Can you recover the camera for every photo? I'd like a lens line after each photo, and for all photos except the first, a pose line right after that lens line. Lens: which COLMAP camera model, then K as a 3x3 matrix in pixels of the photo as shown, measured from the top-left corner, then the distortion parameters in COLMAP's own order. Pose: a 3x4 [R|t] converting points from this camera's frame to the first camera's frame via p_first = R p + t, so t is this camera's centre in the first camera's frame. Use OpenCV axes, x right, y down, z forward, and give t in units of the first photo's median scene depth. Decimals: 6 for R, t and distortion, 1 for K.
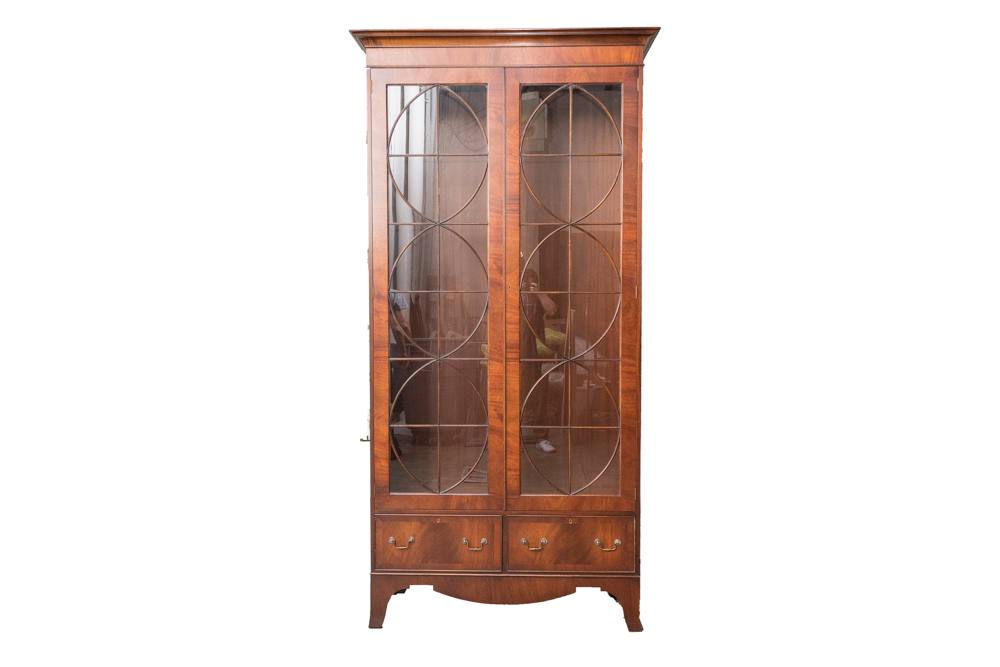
lens RADIAL K [[865.2, 0, 503.0], [0, 865.2, 338.5], [0, 0, 1]] dist [0.003353, -0.000016]
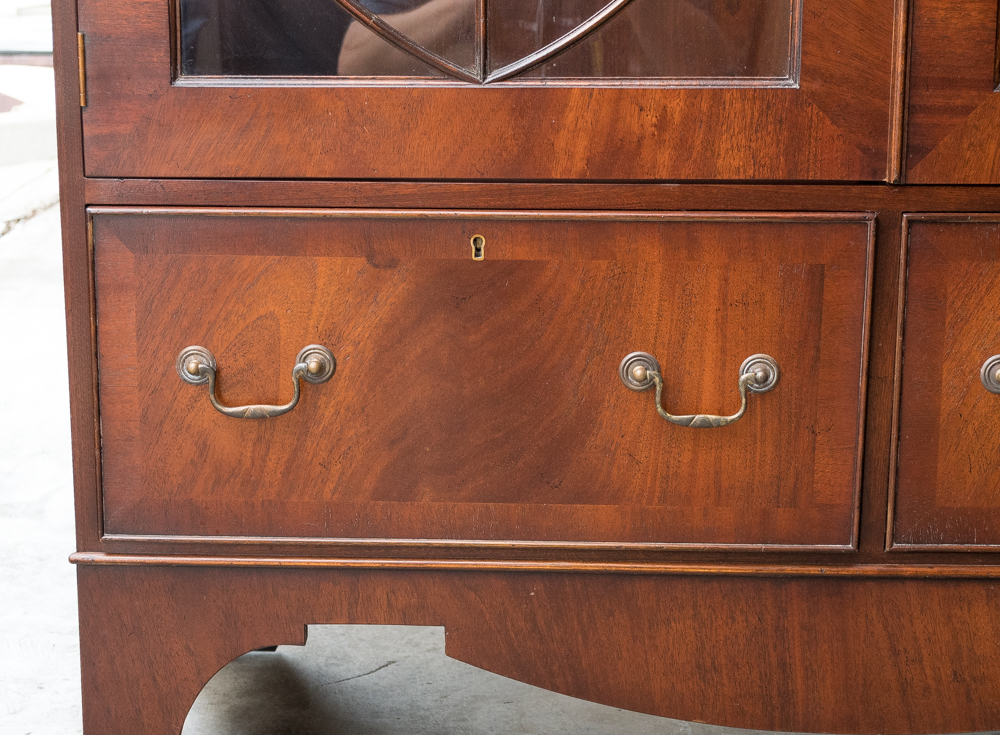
lens RADIAL K [[1694.7, 0, 470.3], [0, 1694.7, 312.1], [0, 0, 1]] dist [-0.039174, 0.000000]
pose [[0.999985, 0.002387, -0.004902, -0.074779], [-0.001527, 0.985687, 0.168577, 0.169065], [0.005234, -0.168567, 0.985676, 0.685737]]
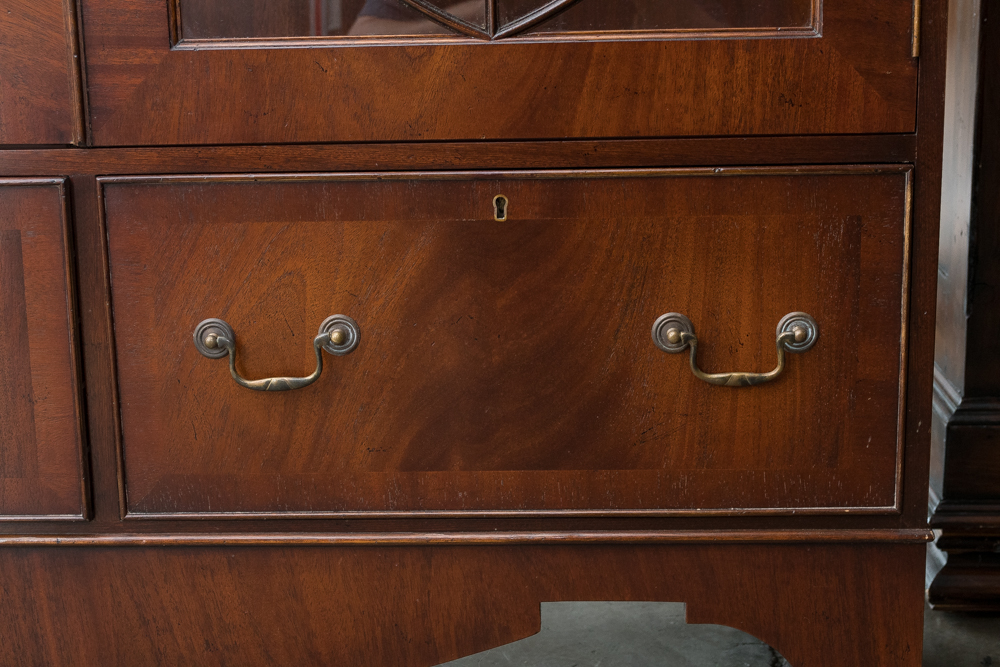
lens RADIAL K [[1743.5, 0, 499.3], [0, 1743.5, 333.0], [0, 0, 1]] dist [-0.058940, 0.000000]
pose [[0.999795, -0.019517, -0.005398, 0.079156], [0.020204, 0.979422, 0.200811, 0.169756], [0.001368, -0.200879, 0.979615, 0.683699]]
